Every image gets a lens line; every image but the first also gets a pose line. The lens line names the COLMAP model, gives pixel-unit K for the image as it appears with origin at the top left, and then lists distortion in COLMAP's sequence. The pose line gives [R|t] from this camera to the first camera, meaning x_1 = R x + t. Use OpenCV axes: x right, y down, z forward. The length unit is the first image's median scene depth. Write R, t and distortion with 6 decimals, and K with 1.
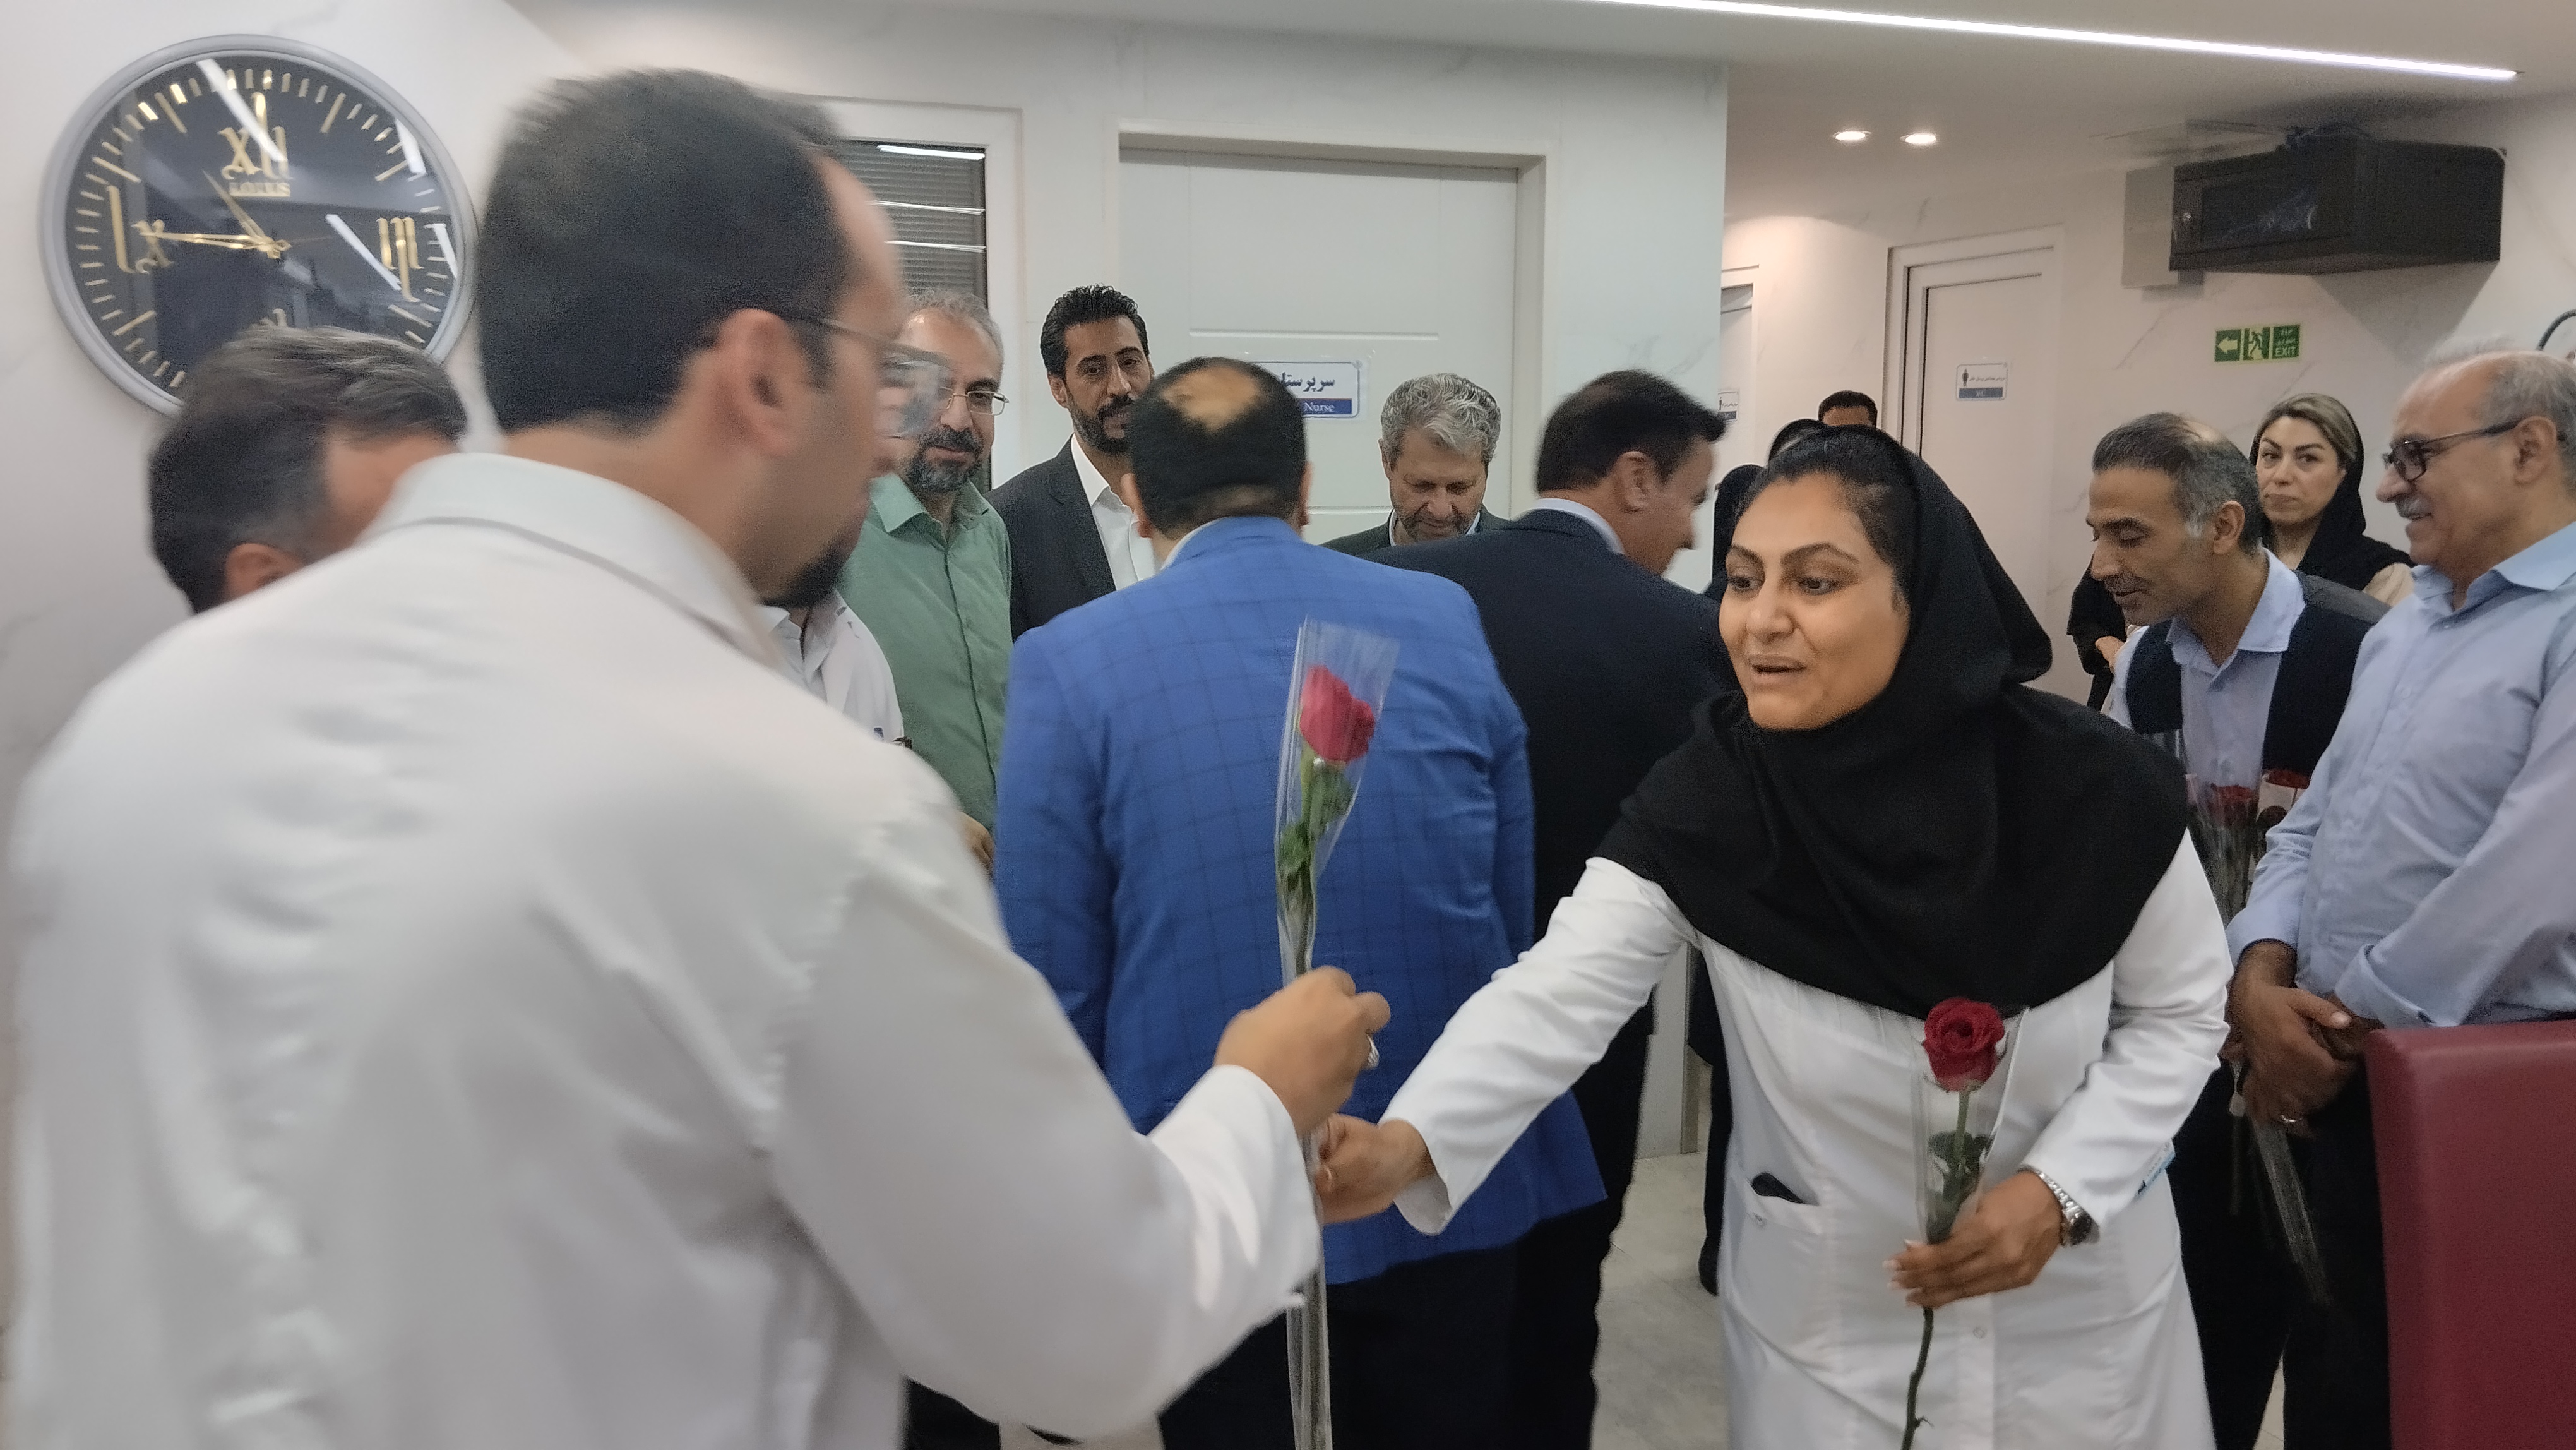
lens RADIAL K [[2301.7, 0, 1288.0], [0, 2301.7, 725.0], [0, 0, 1]] dist [0.054501, -0.179259]
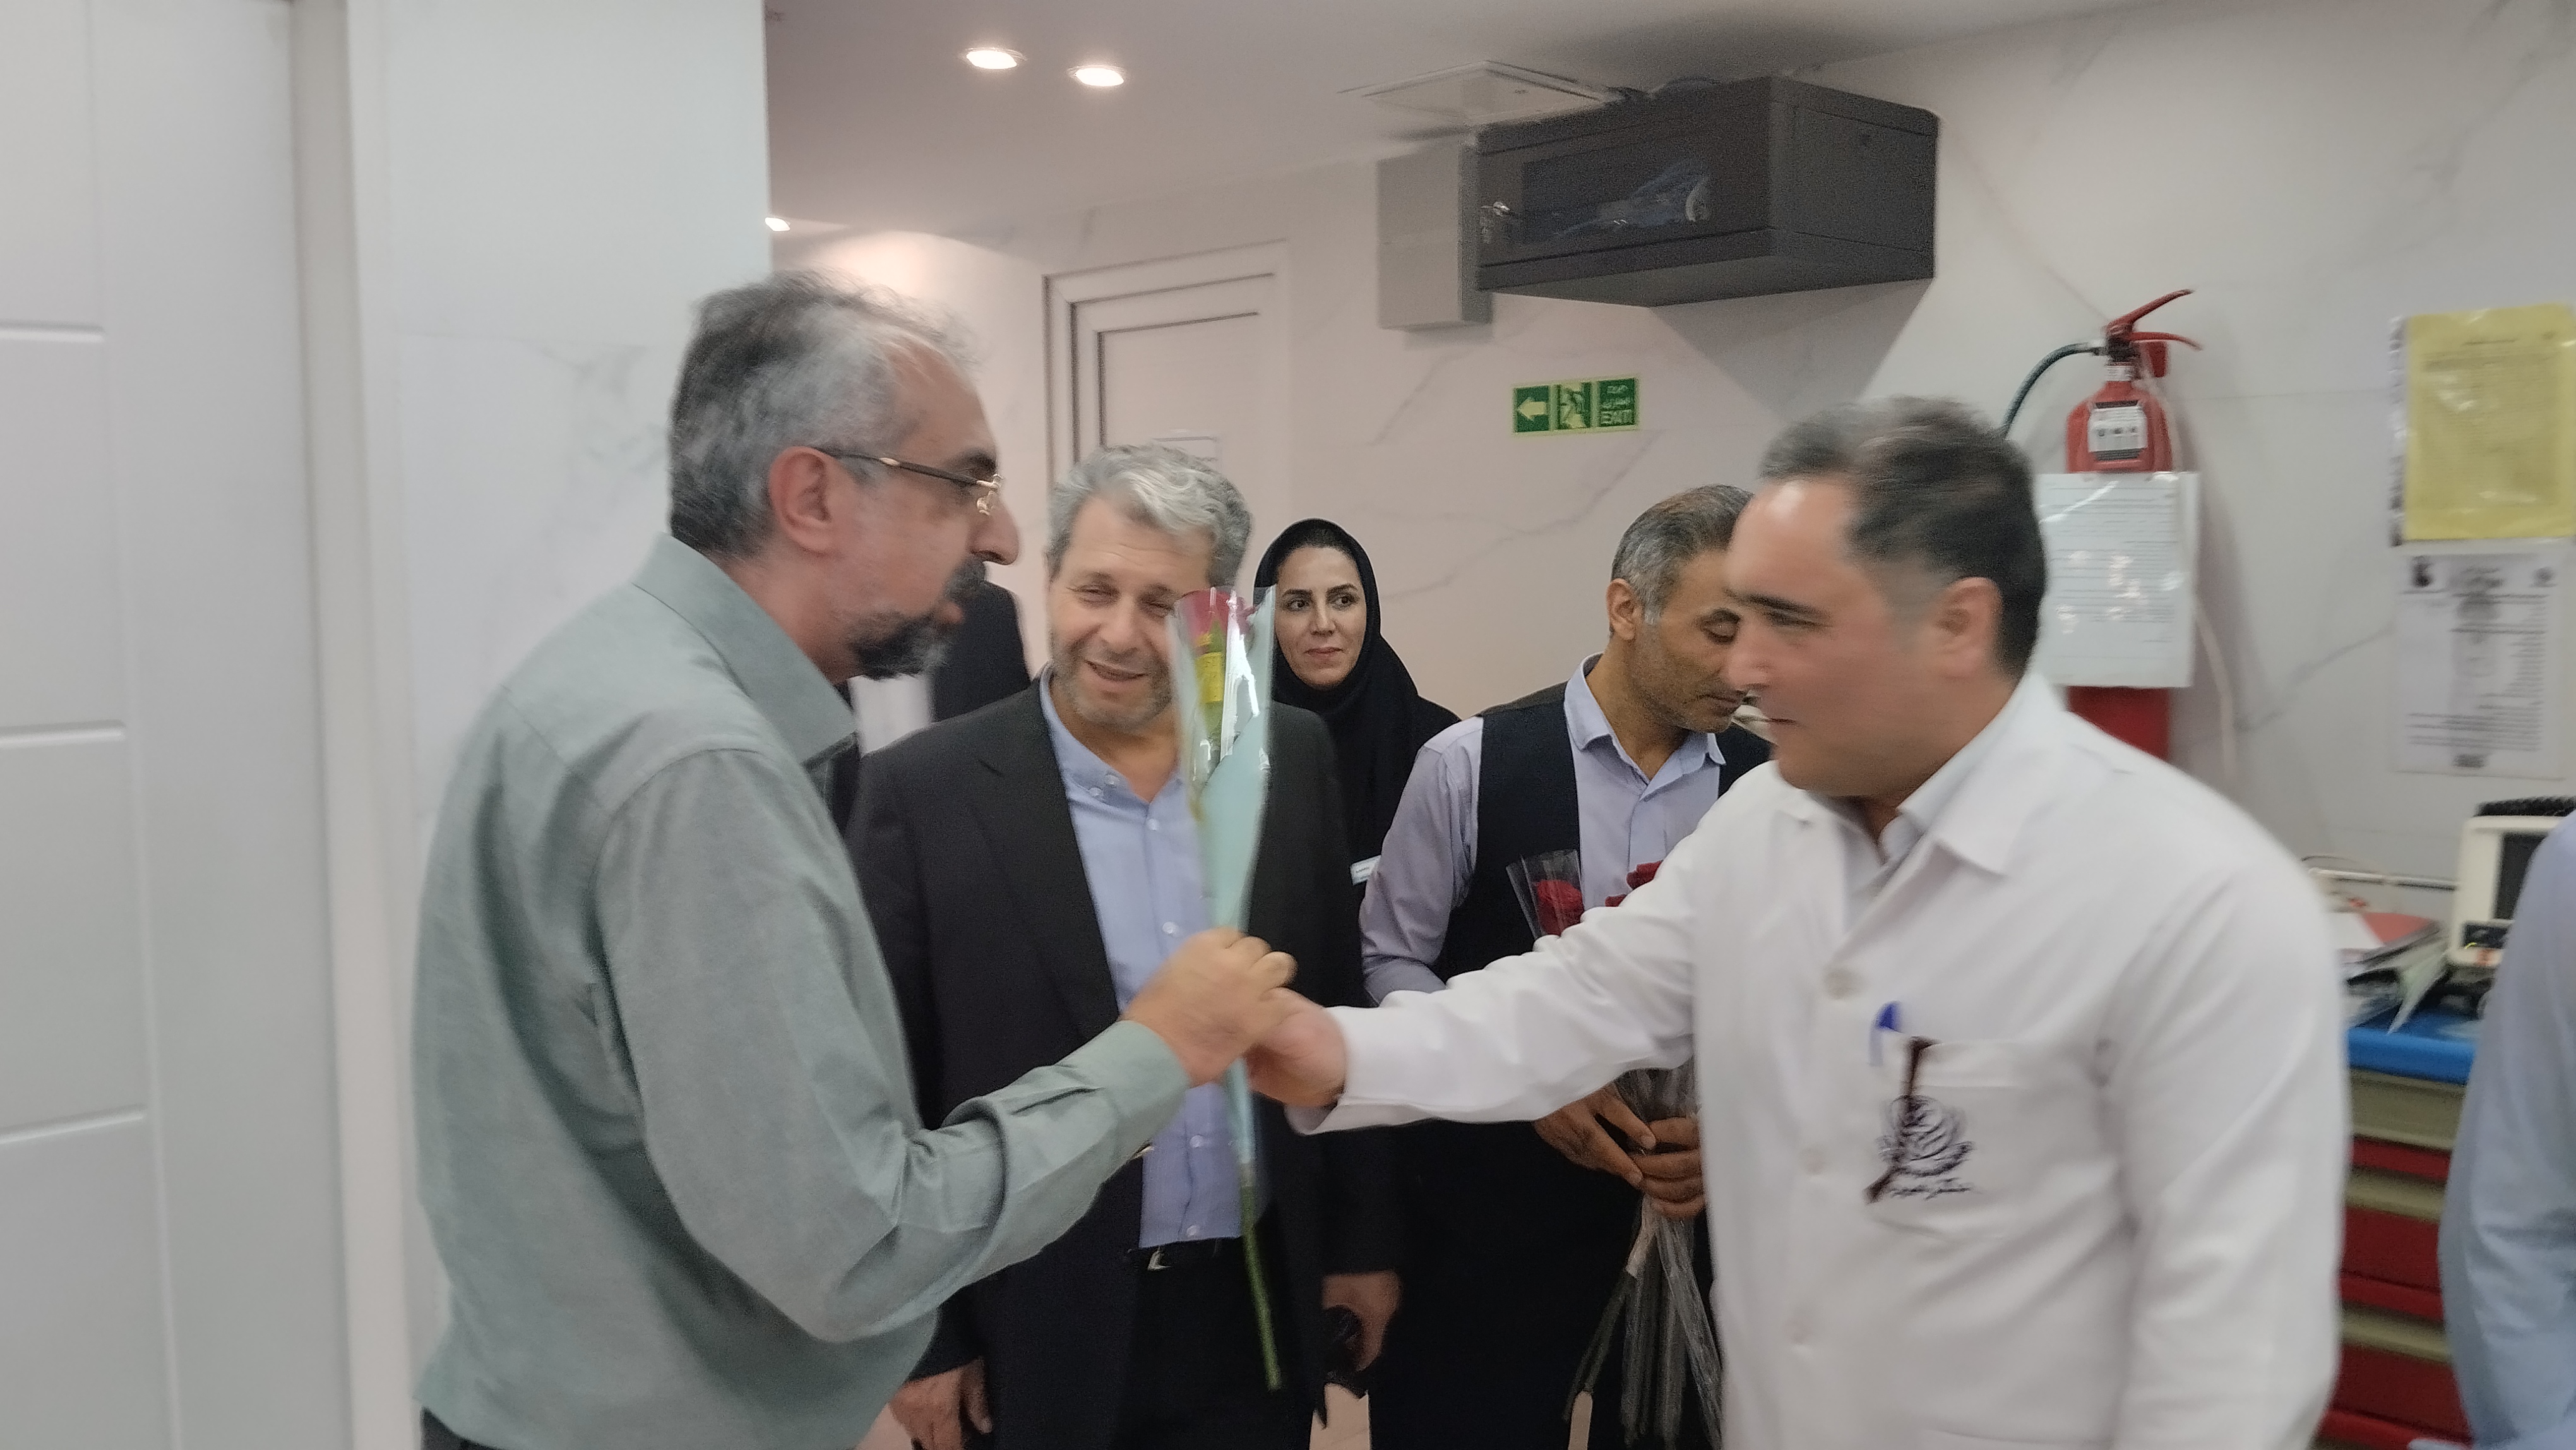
lens RADIAL K [[2301.7, 0, 1288.0], [0, 2301.7, 725.0], [0, 0, 1]] dist [0.054501, -0.179259]
pose [[0.932631, -0.038455, 0.358777, 0.085657], [0.053802, 0.998010, -0.032886, -0.050935], [-0.356798, 0.049974, 0.932844, 0.387792]]
